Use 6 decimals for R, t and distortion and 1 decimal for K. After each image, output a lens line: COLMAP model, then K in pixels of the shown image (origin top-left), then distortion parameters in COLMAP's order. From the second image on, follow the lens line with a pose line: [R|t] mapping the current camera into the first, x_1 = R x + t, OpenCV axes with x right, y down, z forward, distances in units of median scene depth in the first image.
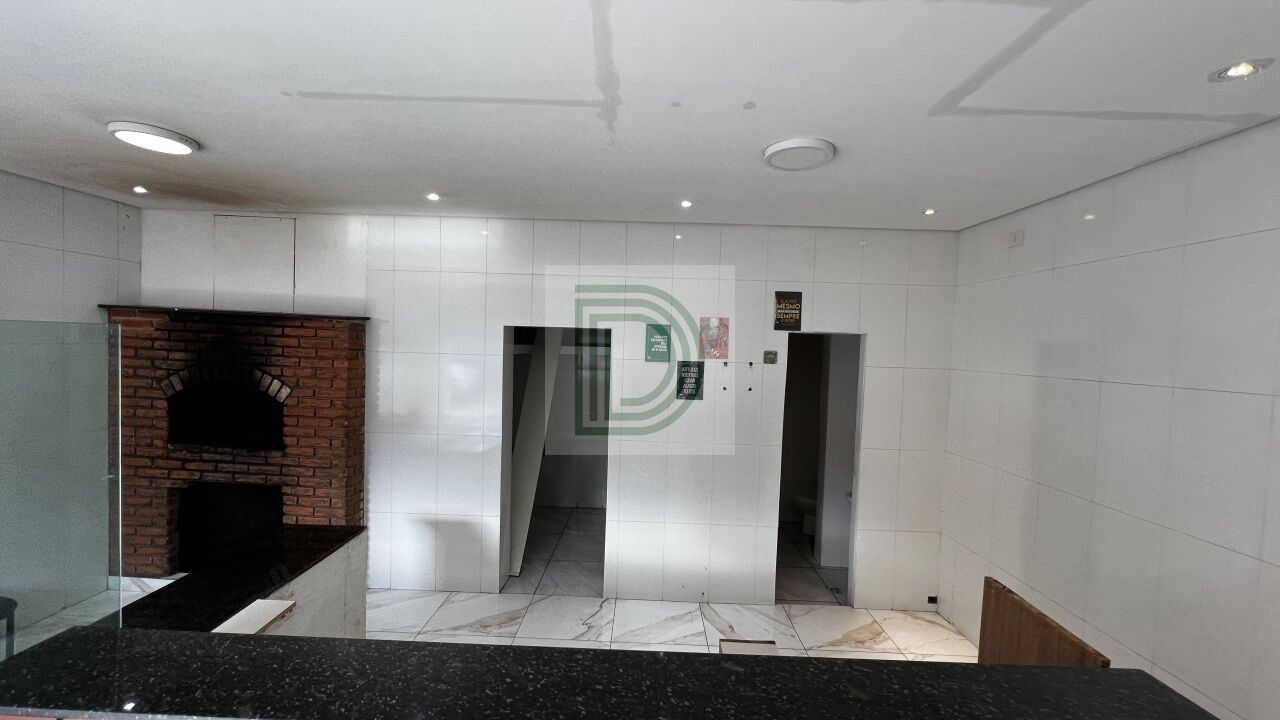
lens RADIAL K [[510.8, 0, 638.8], [0, 510.8, 364.5], [0, 0, 1]] dist [-0.000998, -0.000229]
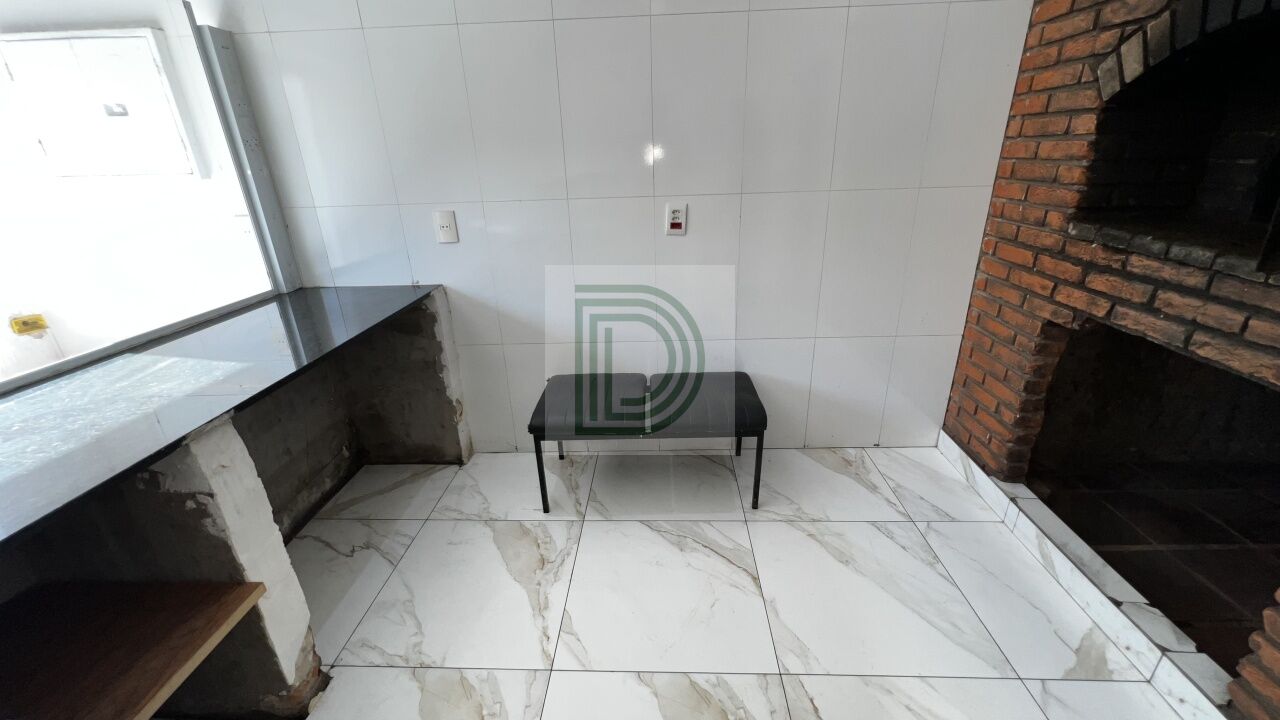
lens RADIAL K [[510.8, 0, 640.2], [0, 510.8, 364.7], [0, 0, 1]] dist [-0.000998, -0.000229]
pose [[-0.032300, 0.337672, -0.940709, -0.454900], [-0.007104, 0.941099, 0.338056, 0.124790], [0.999453, 0.017603, -0.027999, 0.643372]]
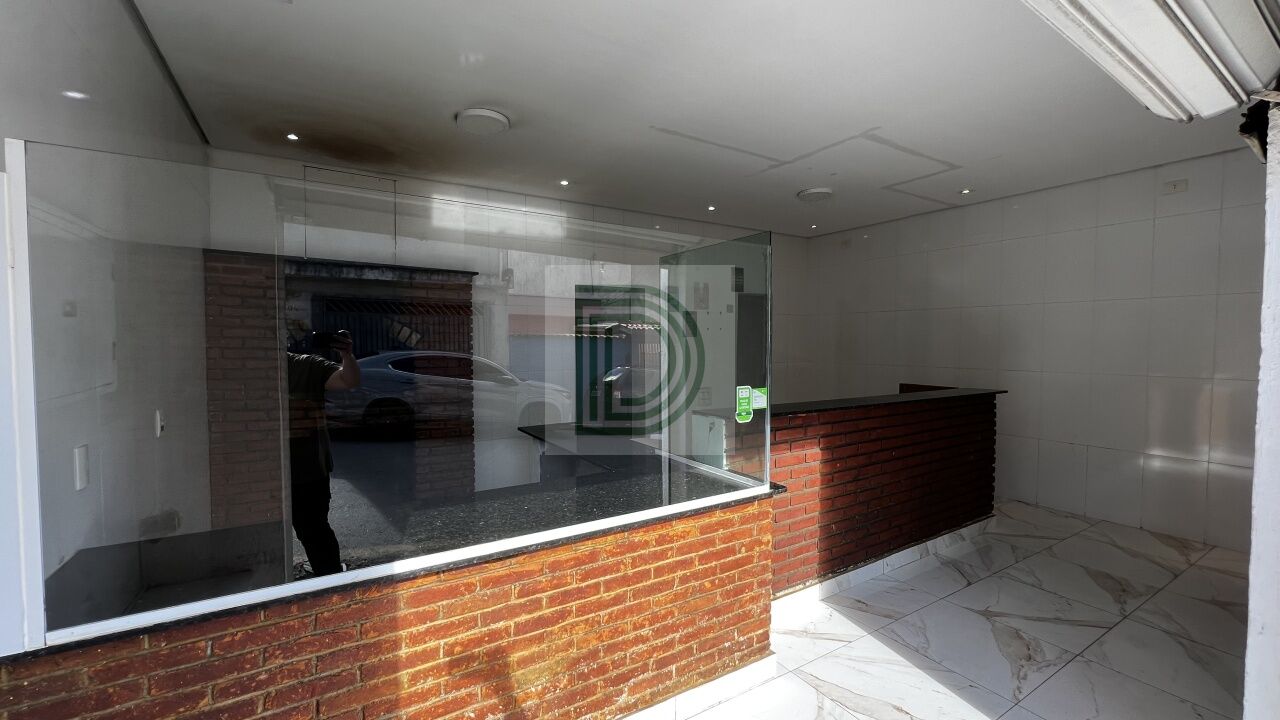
lens RADIAL K [[510.8, 0, 640.9], [0, 510.8, 362.3], [0, 0, 1]] dist [-0.000998, -0.000229]
pose [[0.844171, -0.055642, 0.533179, -0.868254], [0.047271, 0.998451, 0.029354, 0.097137], [-0.533986, 0.000424, 0.845493, -0.204824]]
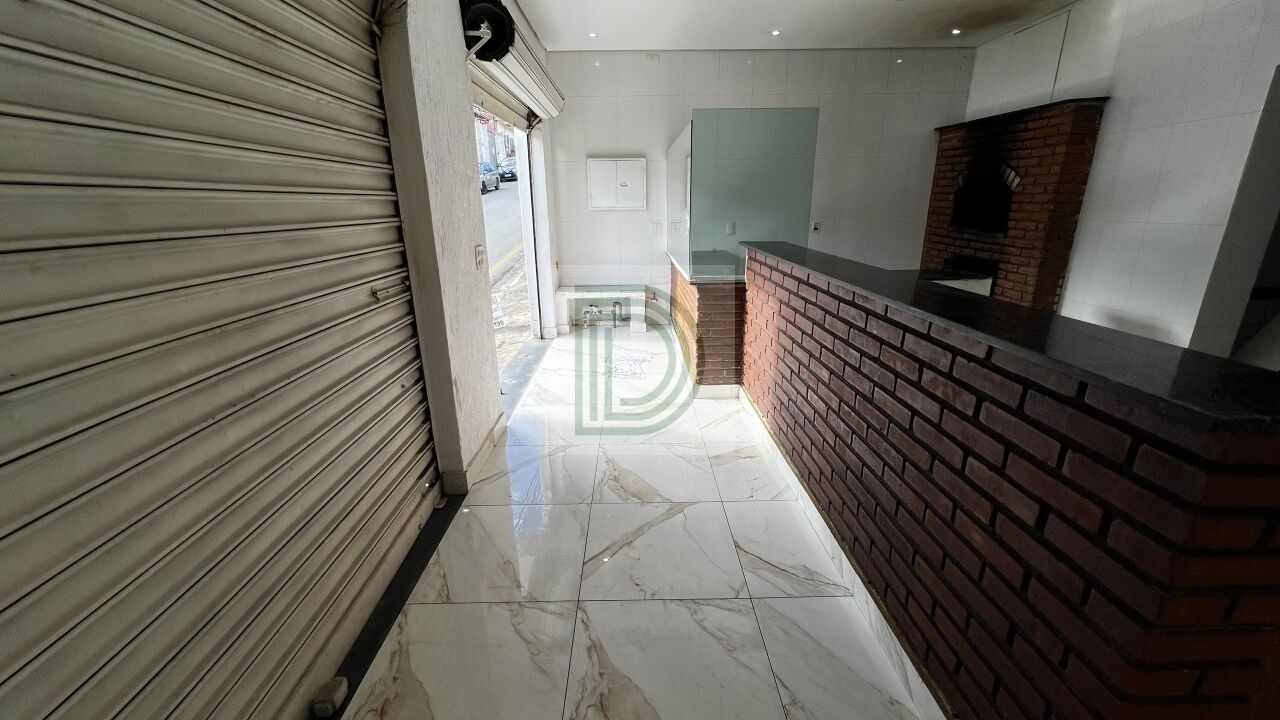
lens RADIAL K [[510.8, 0, 639.4], [0, 510.8, 364.7], [0, 0, 1]] dist [-0.000998, -0.000229]
pose [[0.024749, 0.267742, -0.963173, 0.540398], [-0.022176, 0.963378, 0.267229, 0.166070], [0.999448, 0.014746, 0.029780, 0.092767]]
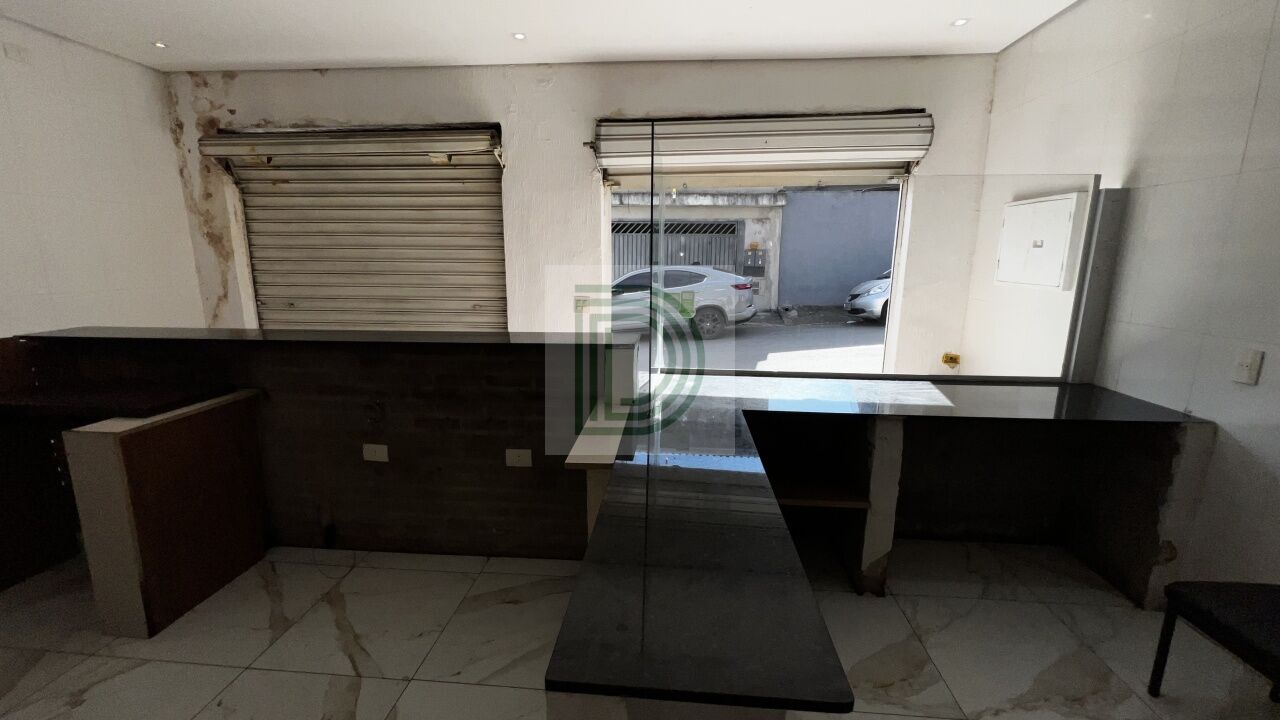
lens RADIAL K [[510.8, 0, 639.6], [0, 510.8, 356.6], [0, 0, 1]] dist [-0.000998, -0.000229]
pose [[-0.996174, -0.056878, 0.066351, -0.461517], [-0.040070, 0.971982, 0.231615, 0.070945], [-0.077666, 0.228071, -0.970542, 0.949583]]
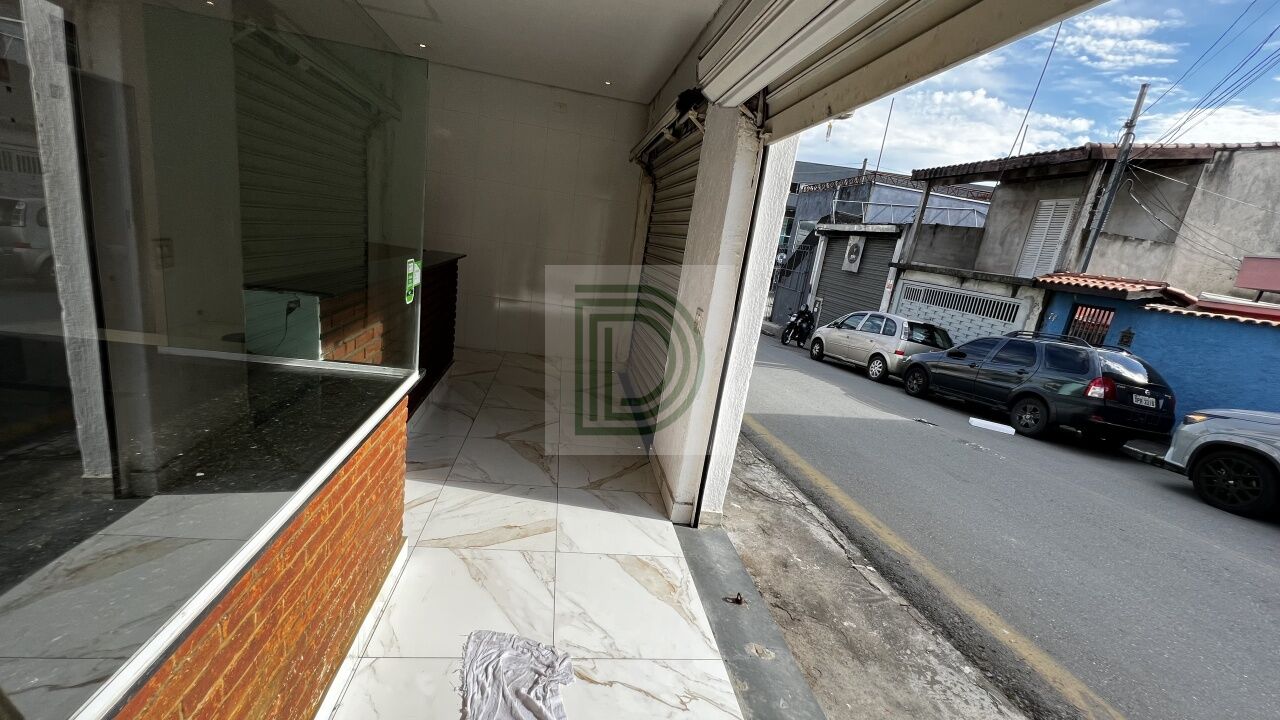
lens RADIAL K [[510.8, 0, 638.2], [0, 510.8, 362.1], [0, 0, 1]] dist [-0.000998, -0.000229]
pose [[-0.148276, -0.289840, 0.945519, -0.966415], [-0.113959, 0.954727, 0.274792, 0.084550], [-0.982358, -0.067005, -0.174593, 0.084825]]
